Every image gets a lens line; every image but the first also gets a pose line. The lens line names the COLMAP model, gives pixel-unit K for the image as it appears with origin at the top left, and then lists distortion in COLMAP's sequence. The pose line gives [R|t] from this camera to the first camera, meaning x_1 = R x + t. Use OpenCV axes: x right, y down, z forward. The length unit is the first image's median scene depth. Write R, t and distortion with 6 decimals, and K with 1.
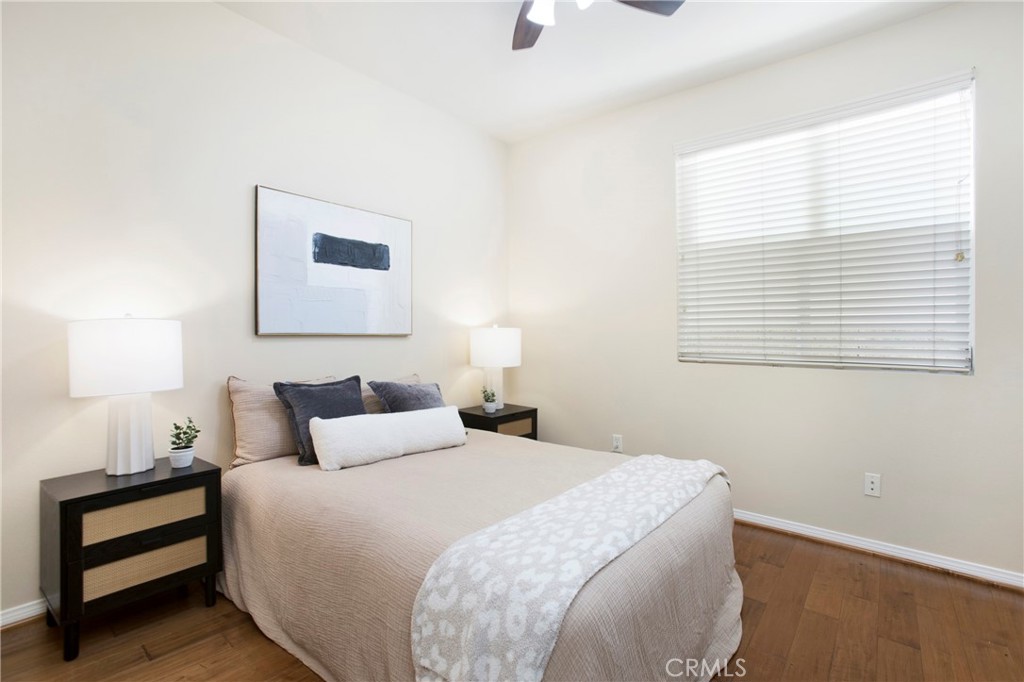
lens RADIAL K [[477.3, 0, 503.3], [0, 477.3, 343.4], [0, 0, 1]] dist [-0.085390, 0.045925]
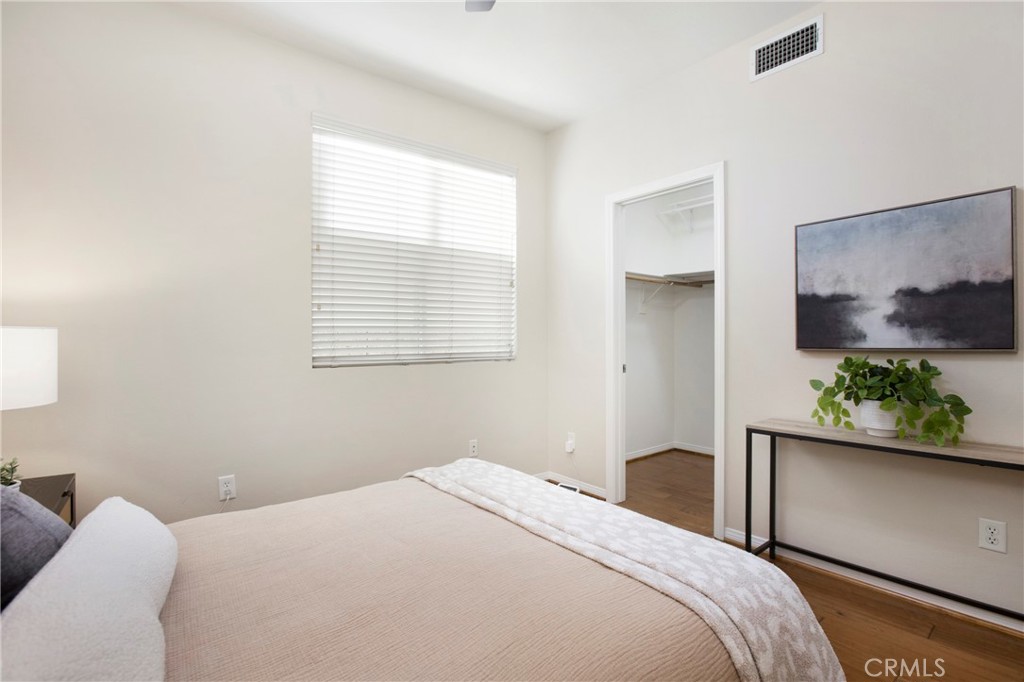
lens RADIAL K [[477.3, 0, 503.3], [0, 477.3, 343.4], [0, 0, 1]] dist [-0.085390, 0.045925]
pose [[0.226115, -0.018884, 0.973918, -0.472376], [0.020876, 0.999676, 0.014536, -0.013985], [-0.973877, 0.017045, 0.226436, 0.577915]]
